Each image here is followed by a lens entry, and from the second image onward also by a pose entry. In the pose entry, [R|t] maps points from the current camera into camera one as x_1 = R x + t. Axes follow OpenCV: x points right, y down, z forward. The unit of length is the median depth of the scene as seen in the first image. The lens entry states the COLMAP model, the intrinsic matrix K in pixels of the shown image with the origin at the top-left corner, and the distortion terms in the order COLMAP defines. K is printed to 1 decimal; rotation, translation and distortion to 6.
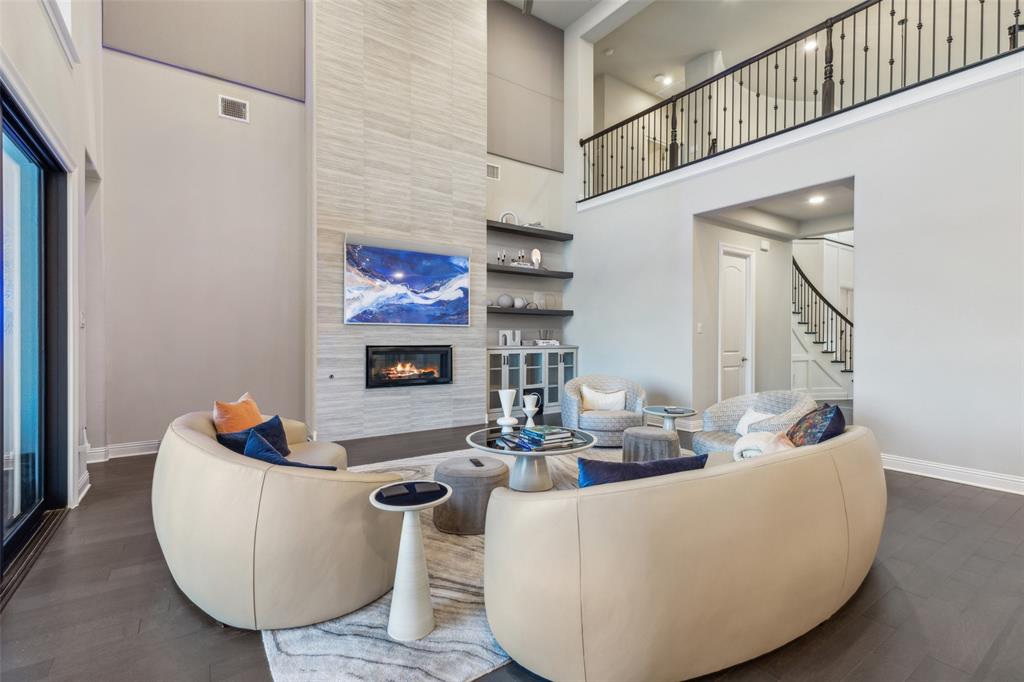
lens RADIAL K [[468.6, 0, 510.0], [0, 468.6, 344.1], [0, 0, 1]] dist [0.011948, -0.000355]
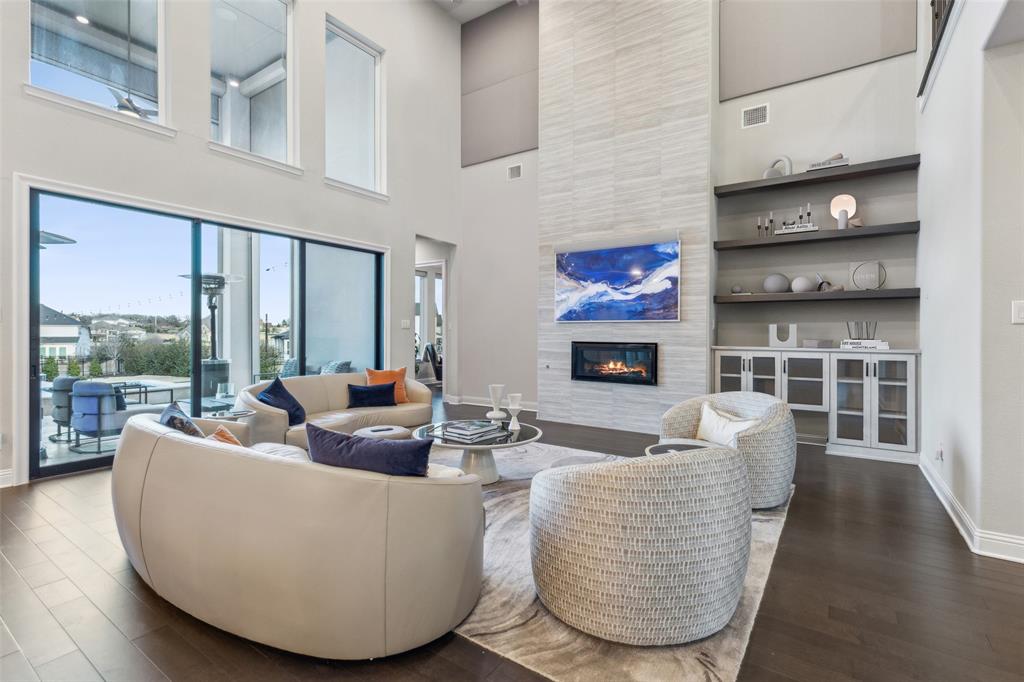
lens RADIAL K [[468.6, 0, 520.0], [0, 468.6, 339.3], [0, 0, 1]] dist [0.011948, -0.000355]
pose [[0.356765, 0.009318, -0.934148, 0.637322], [-0.018077, 0.999832, 0.003070, -0.002899], [0.934019, 0.015791, 0.356873, 0.448759]]
